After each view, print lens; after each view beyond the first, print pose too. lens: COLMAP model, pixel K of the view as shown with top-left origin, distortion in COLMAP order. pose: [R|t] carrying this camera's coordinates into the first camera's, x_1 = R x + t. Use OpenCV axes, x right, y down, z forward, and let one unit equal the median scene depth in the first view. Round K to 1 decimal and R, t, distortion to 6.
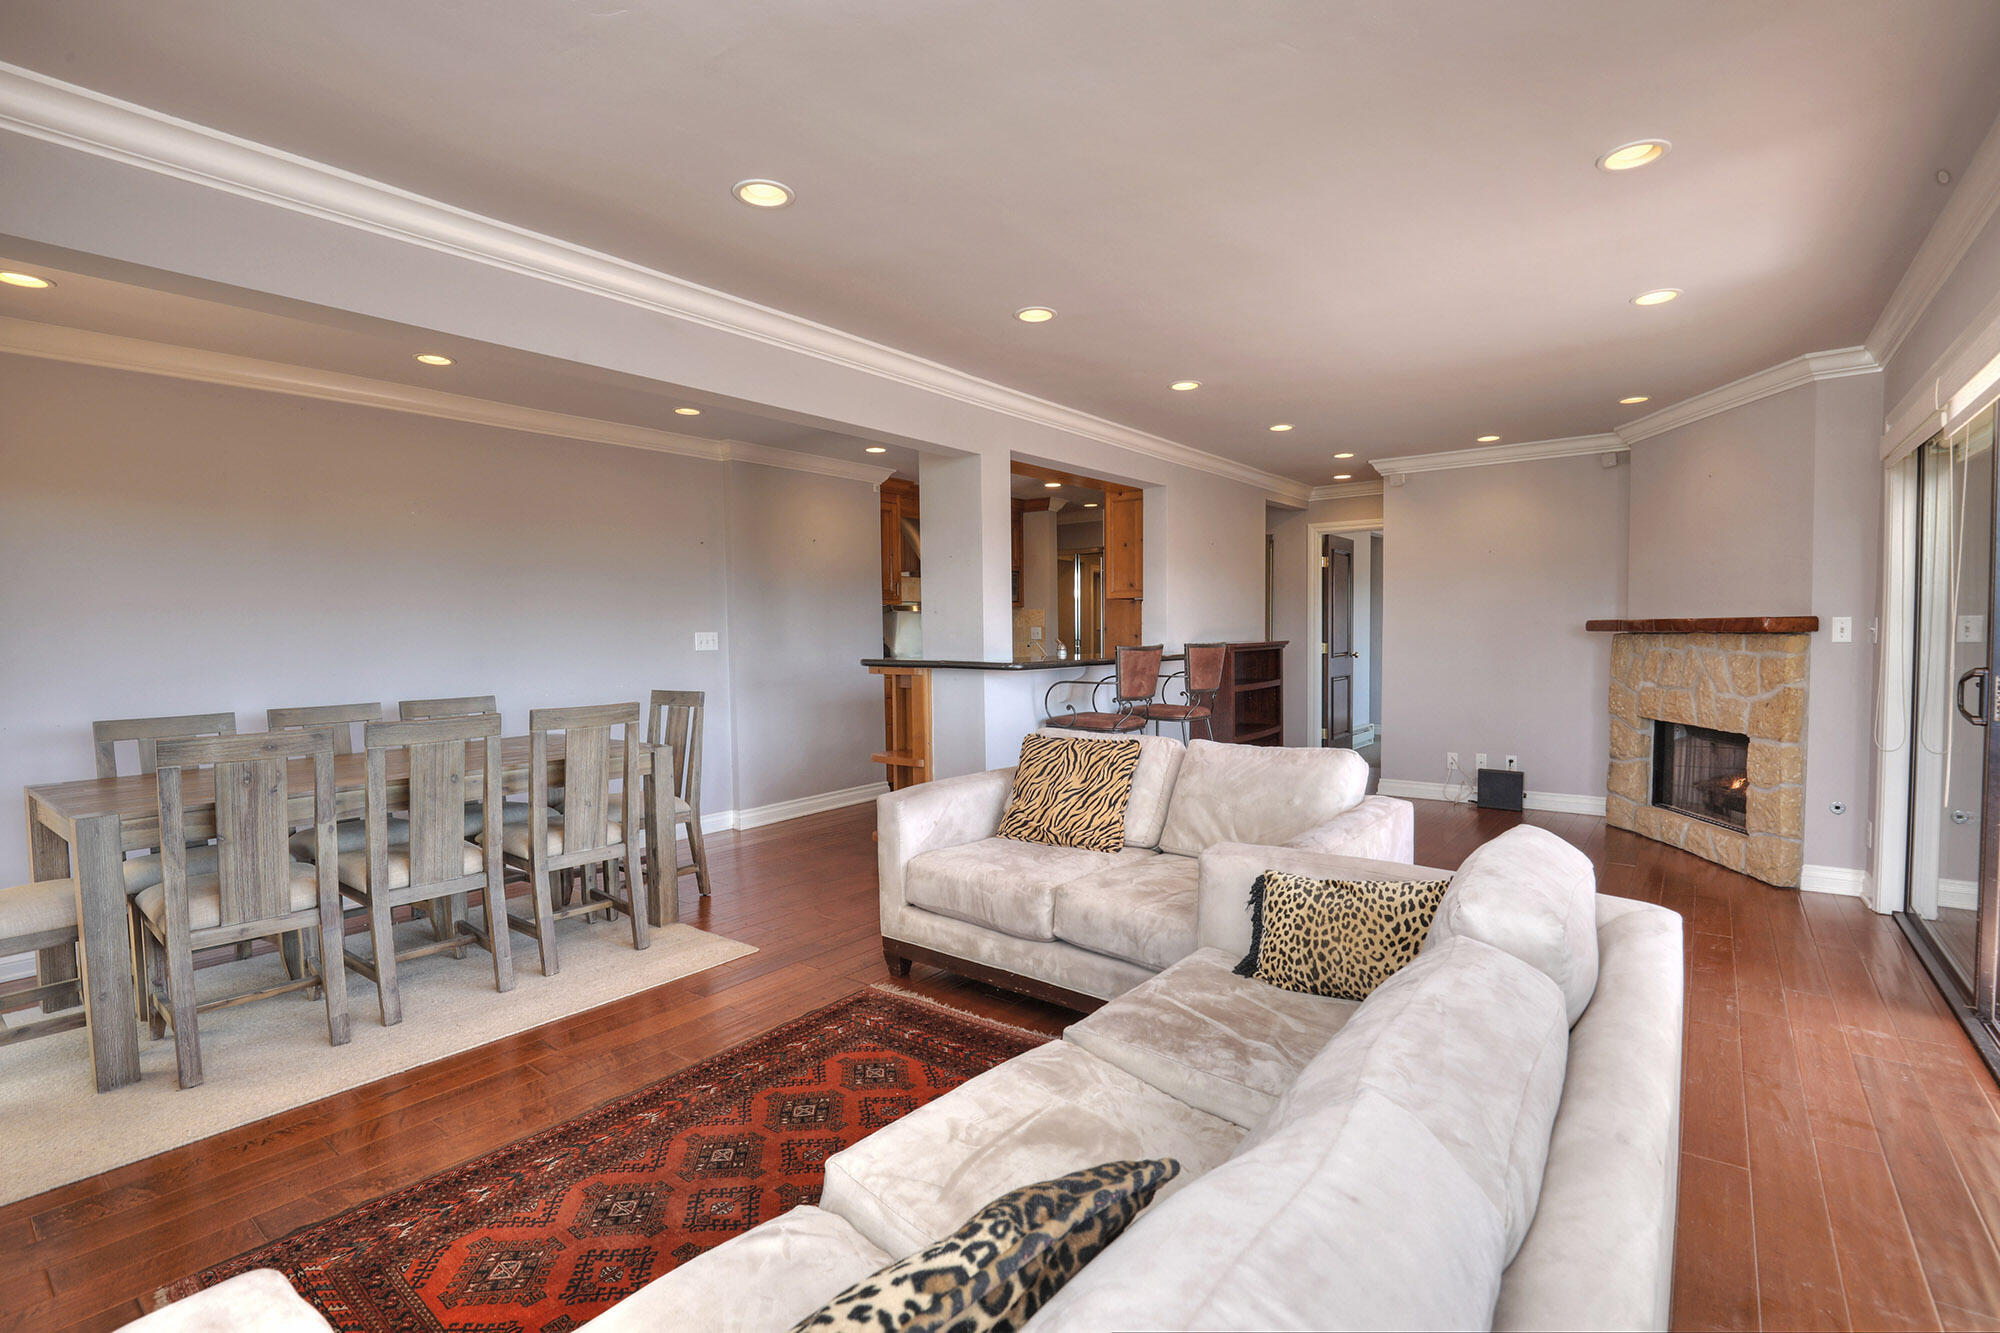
lens RADIAL K [[916.4, 0, 1008.6], [0, 916.4, 671.9], [0, 0, 1]] dist [-0.030240, -0.000158]
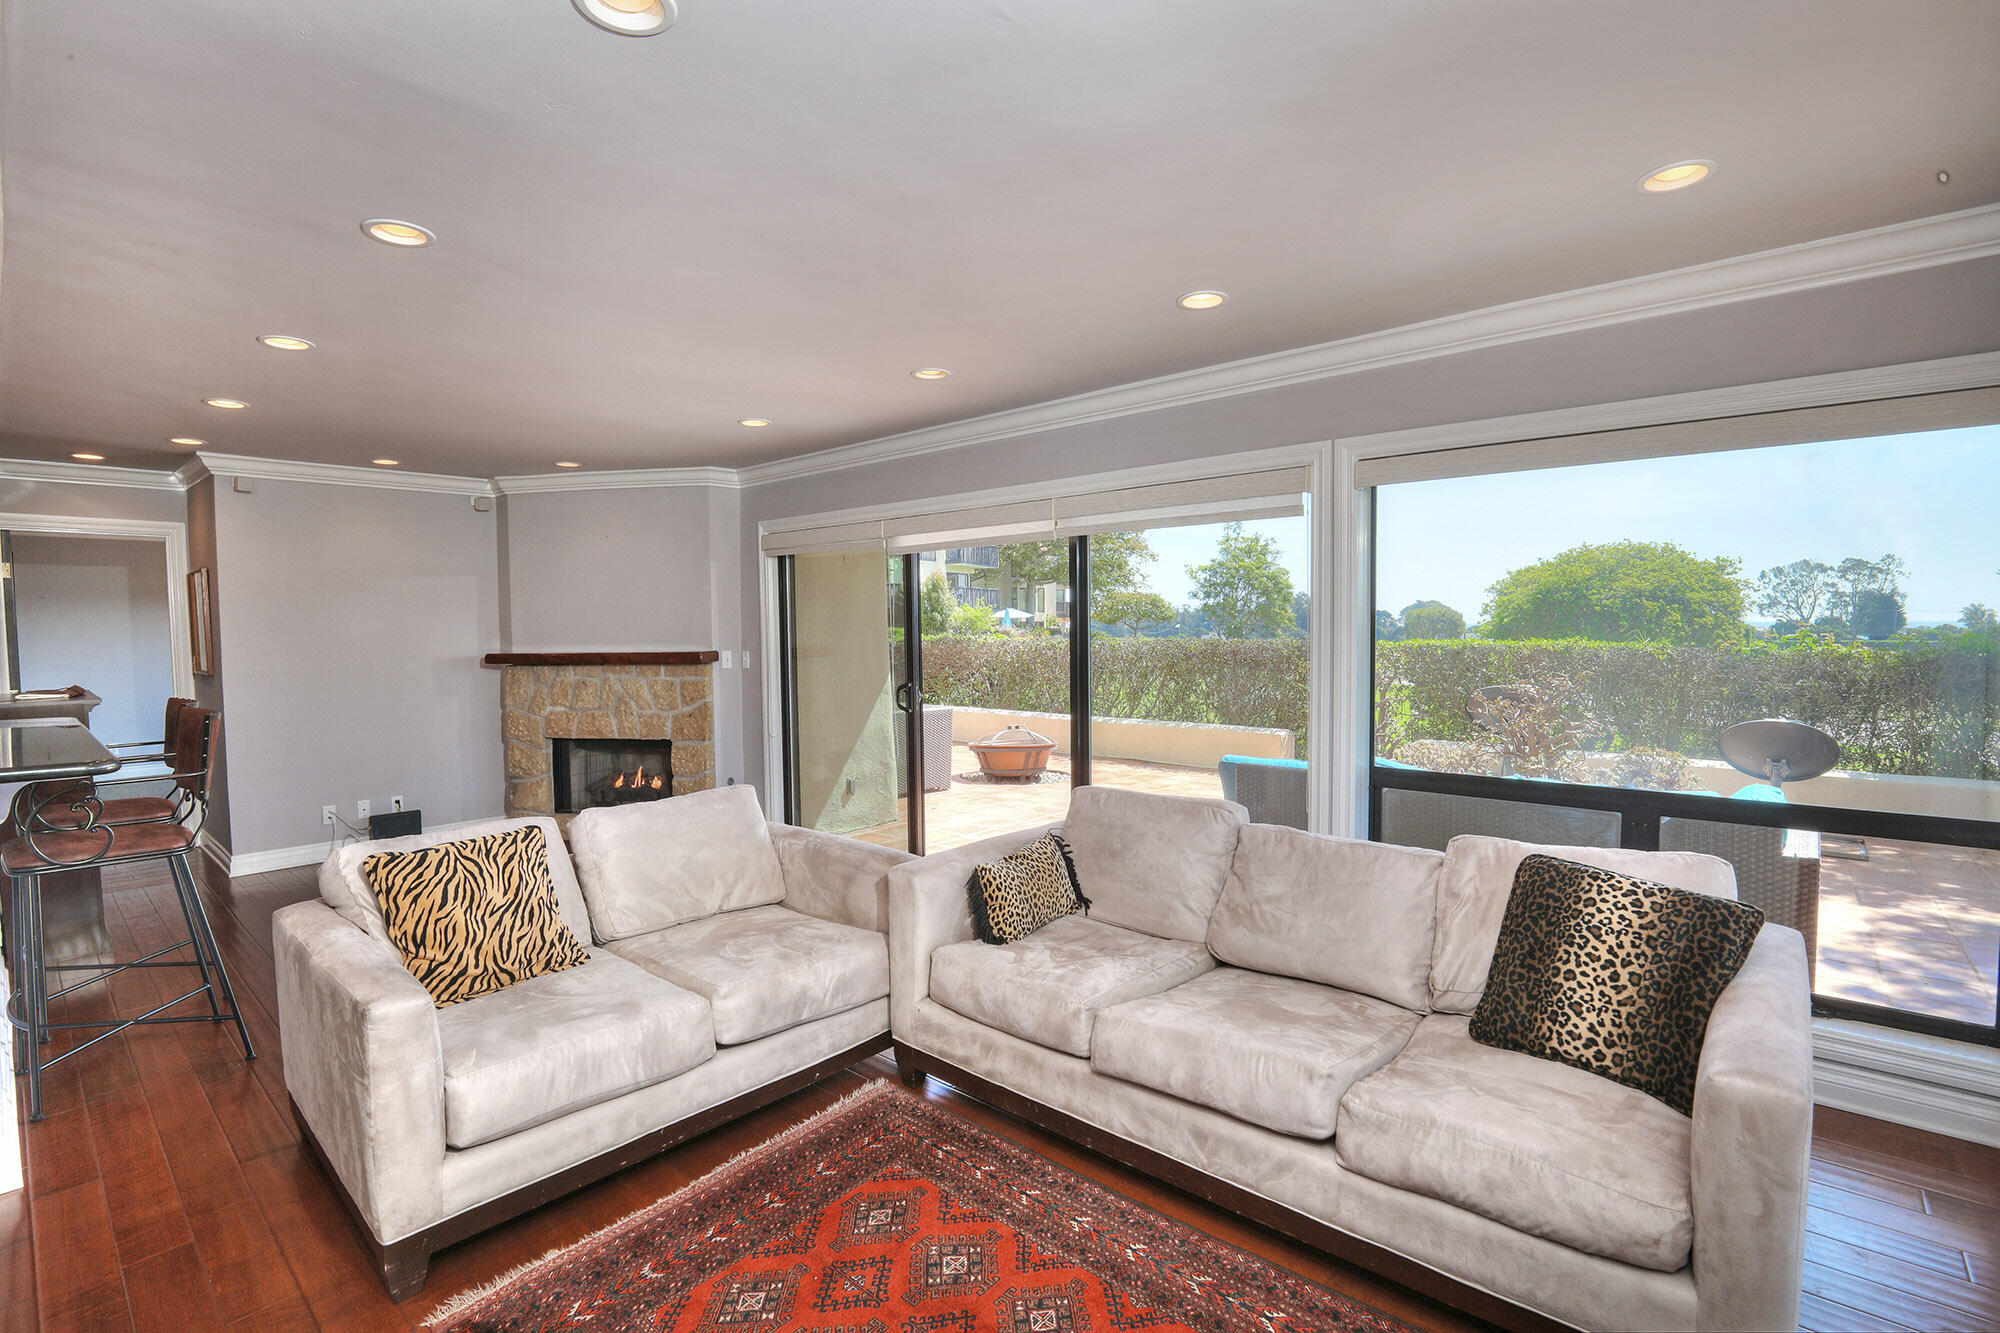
lens RADIAL K [[916.4, 0, 1008.6], [0, 916.4, 671.9], [0, 0, 1]] dist [-0.030240, -0.000158]
pose [[0.057240, -0.039494, 0.997579, -0.481370], [0.055792, 0.997782, 0.036301, -0.050043], [-0.996800, 0.053579, 0.059317, 0.409474]]
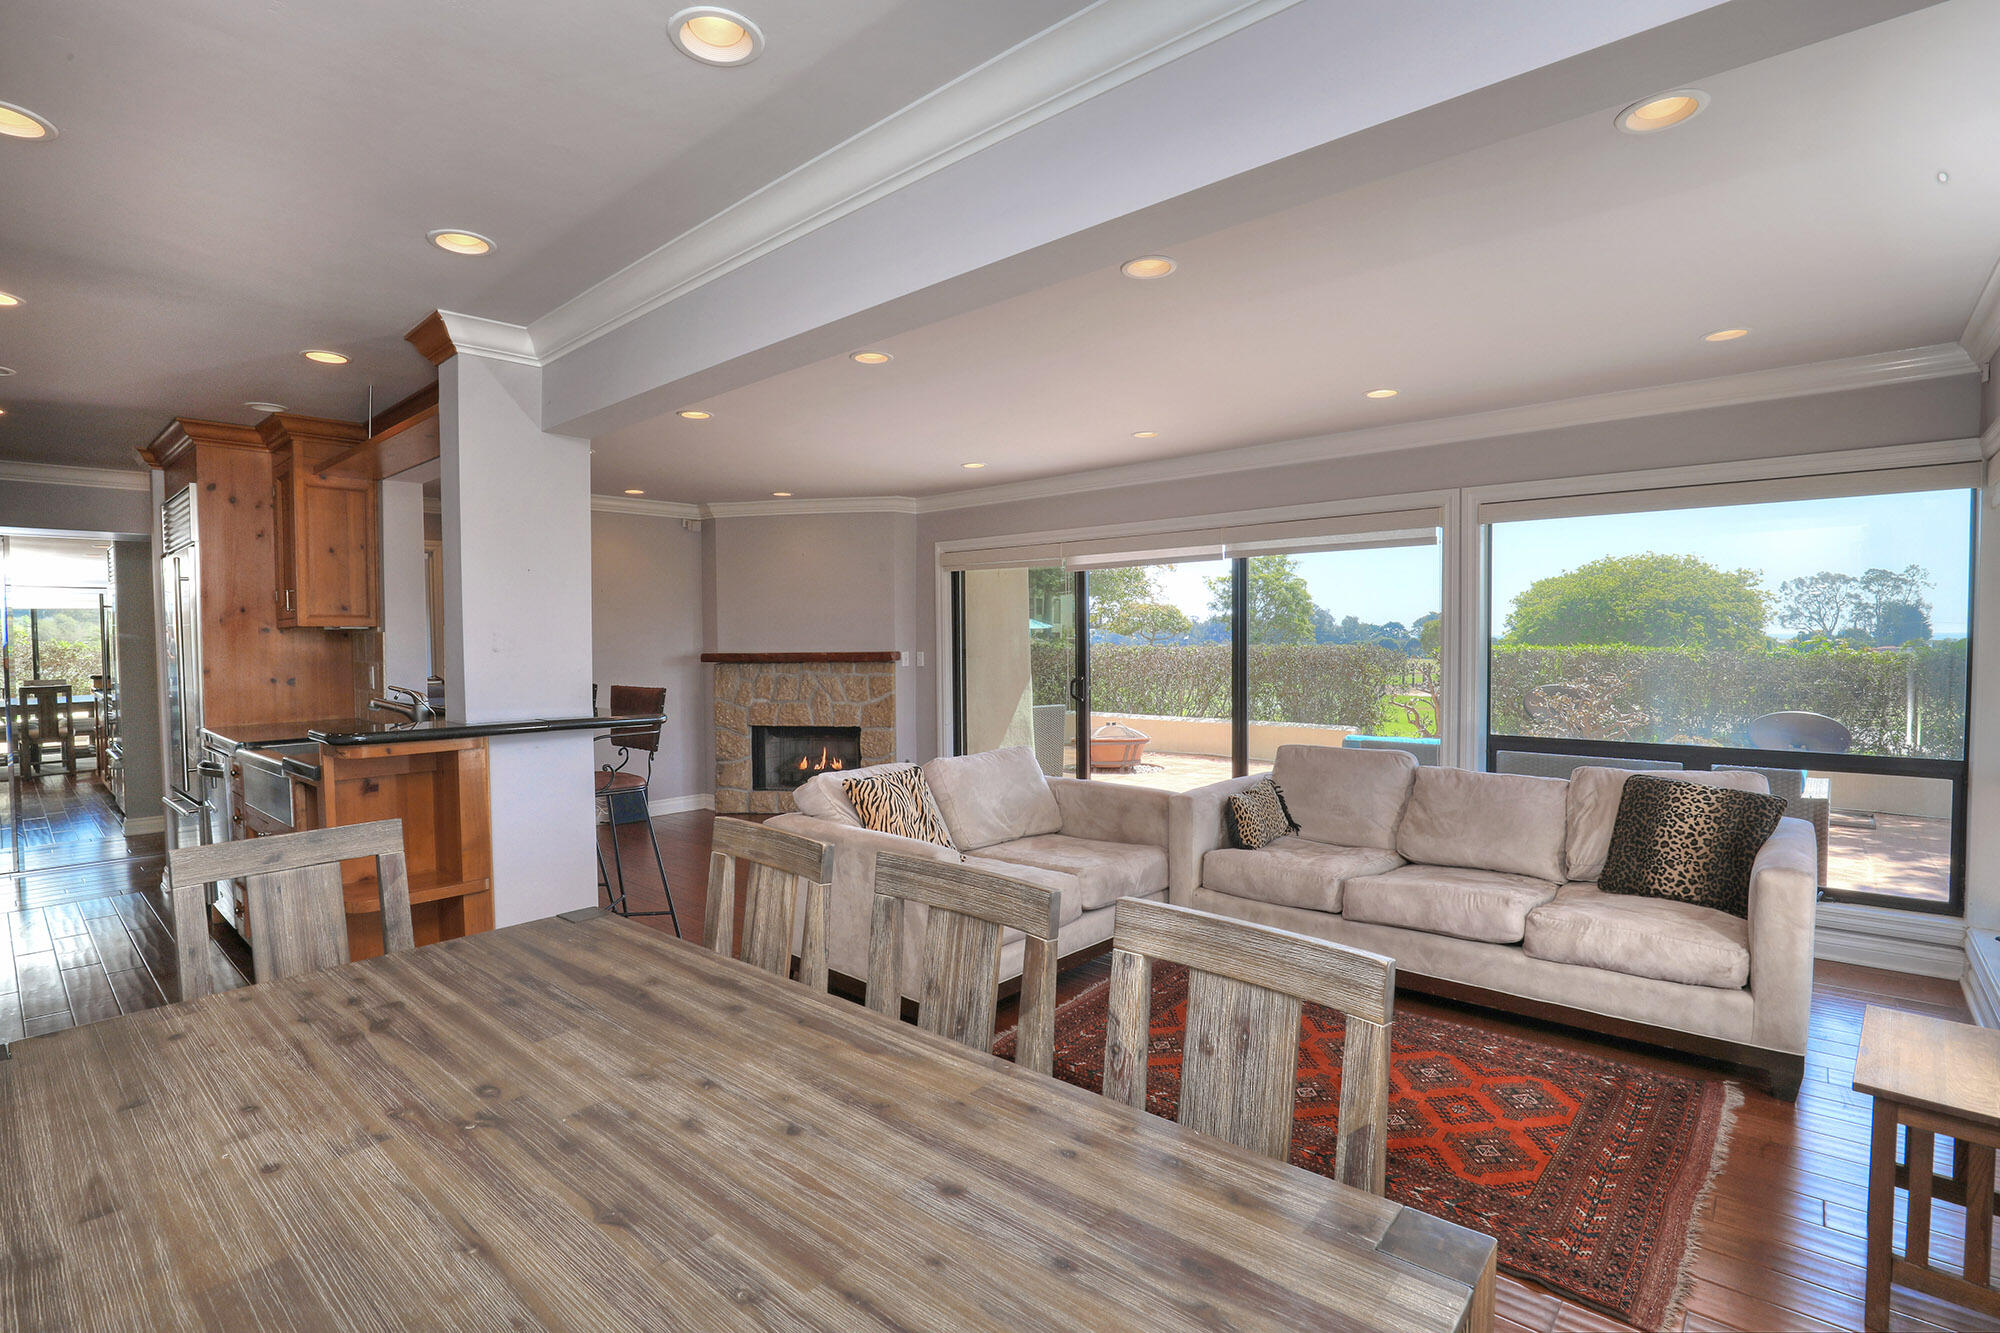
lens RADIAL K [[944.1, 0, 1000.4], [0, 944.1, 670.0], [0, 0, 1]] dist [-0.031046, 0.000776]
pose [[0.062262, -0.023409, 0.997785, -0.784538], [0.054410, 0.998318, 0.020027, -0.047238], [-0.996576, 0.053042, 0.063431, 0.635710]]
